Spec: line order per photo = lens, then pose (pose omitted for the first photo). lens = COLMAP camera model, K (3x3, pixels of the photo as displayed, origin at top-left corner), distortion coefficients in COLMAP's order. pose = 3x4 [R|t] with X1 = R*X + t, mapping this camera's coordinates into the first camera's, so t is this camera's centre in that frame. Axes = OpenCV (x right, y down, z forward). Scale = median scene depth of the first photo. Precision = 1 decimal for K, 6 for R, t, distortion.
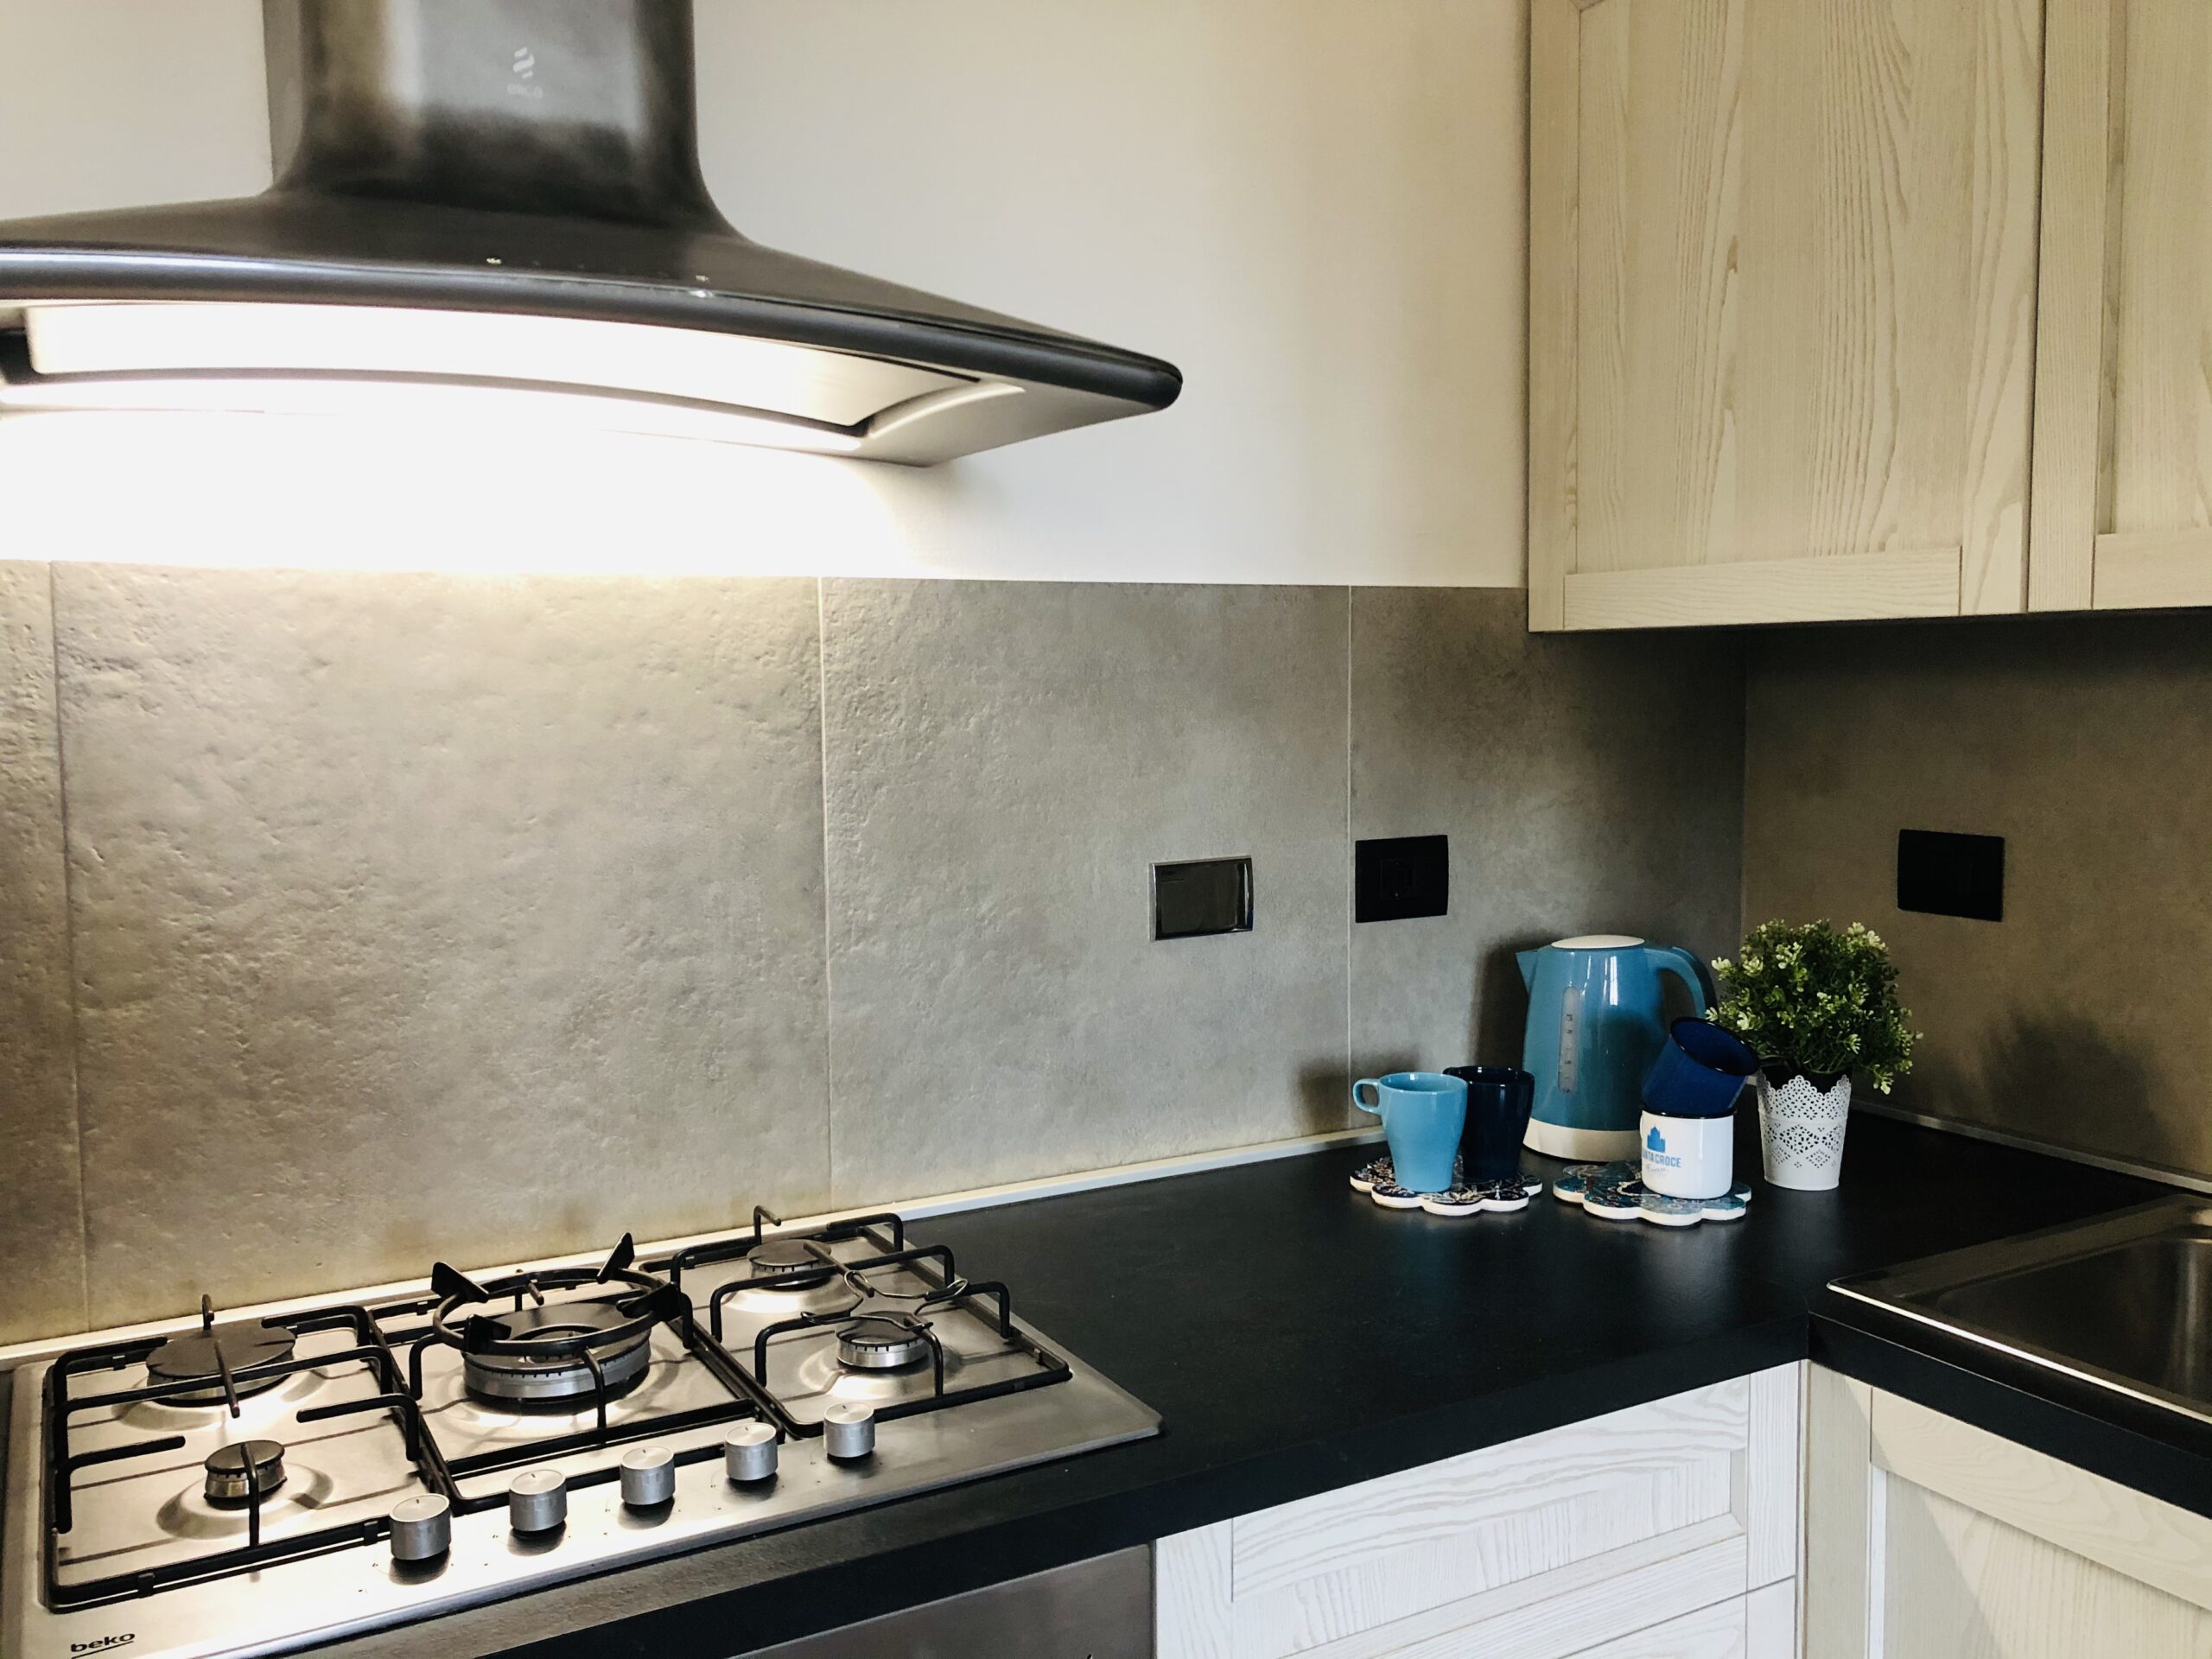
lens RADIAL K [[1795.1, 0, 1110.2], [0, 1795.1, 828.0], [0, 0, 1]] dist [0.015117, -0.001751]
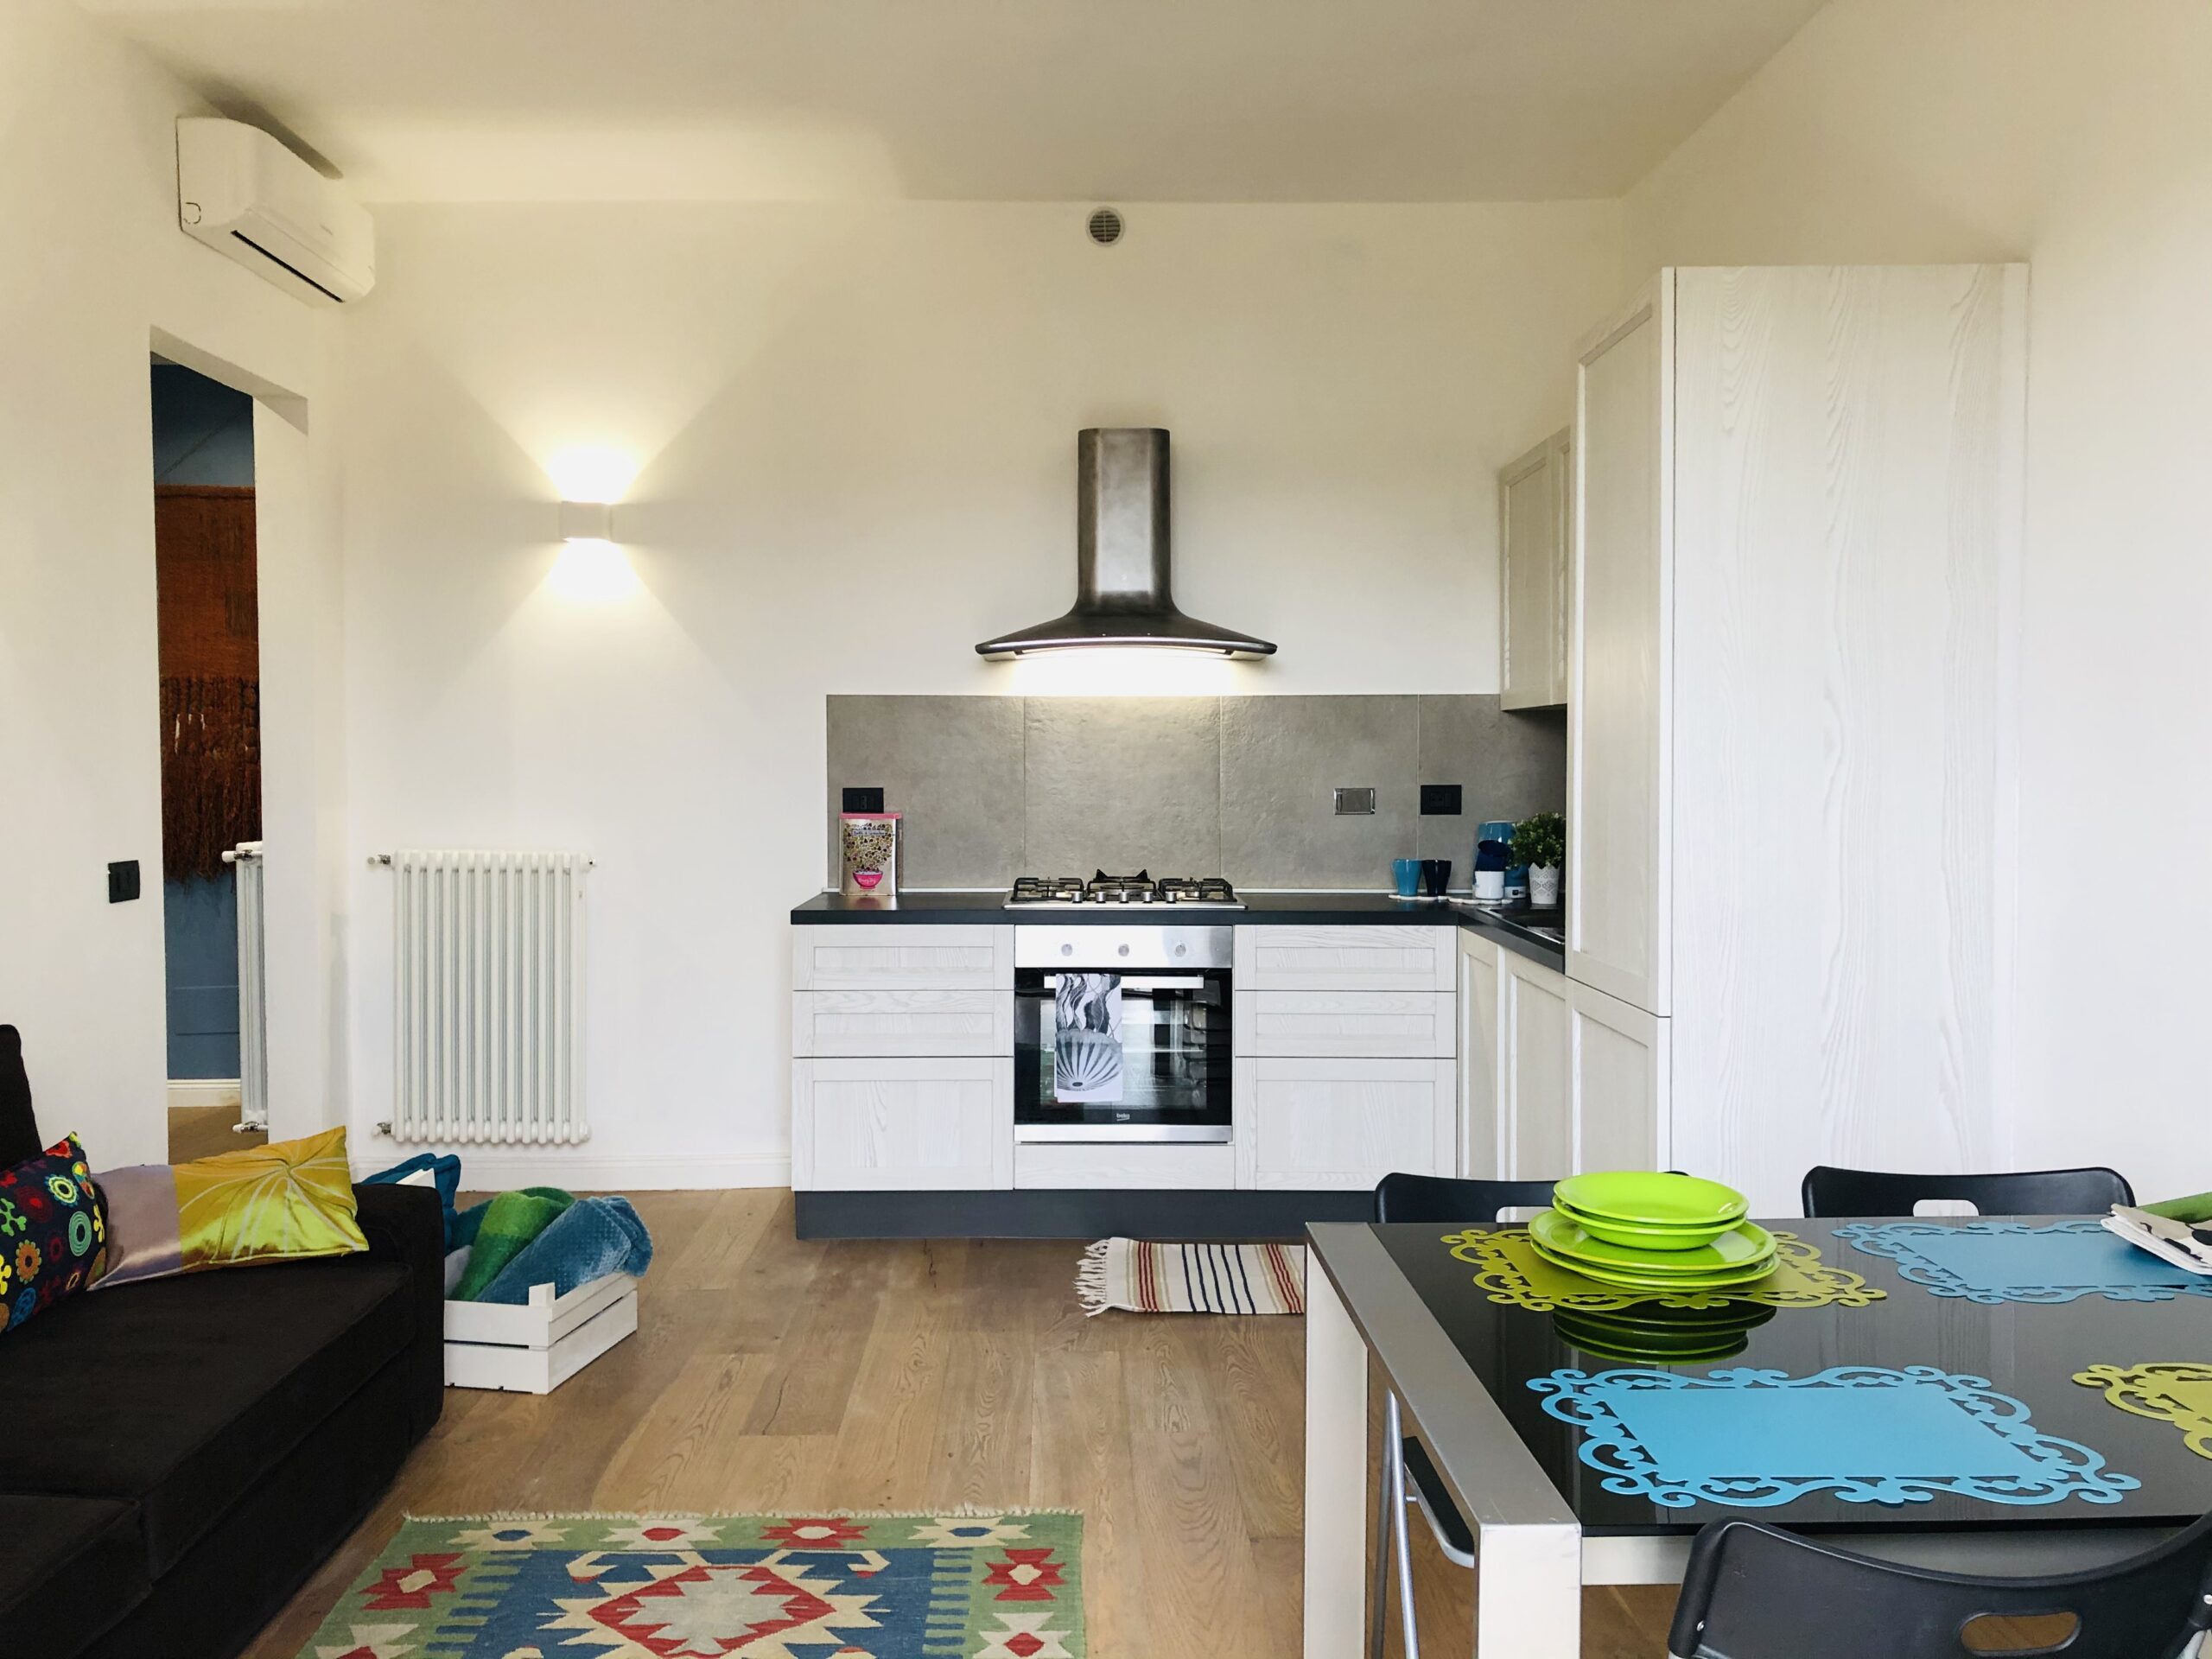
lens RADIAL K [[1795.1, 0, 1105.5], [0, 1795.1, 822.2], [0, 0, 1]] dist [0.015117, -0.001751]
pose [[0.877340, 0.024307, -0.479254, 1.279399], [-0.047469, 0.998214, -0.036271, 0.231074], [0.477516, 0.054572, 0.876927, -2.059323]]
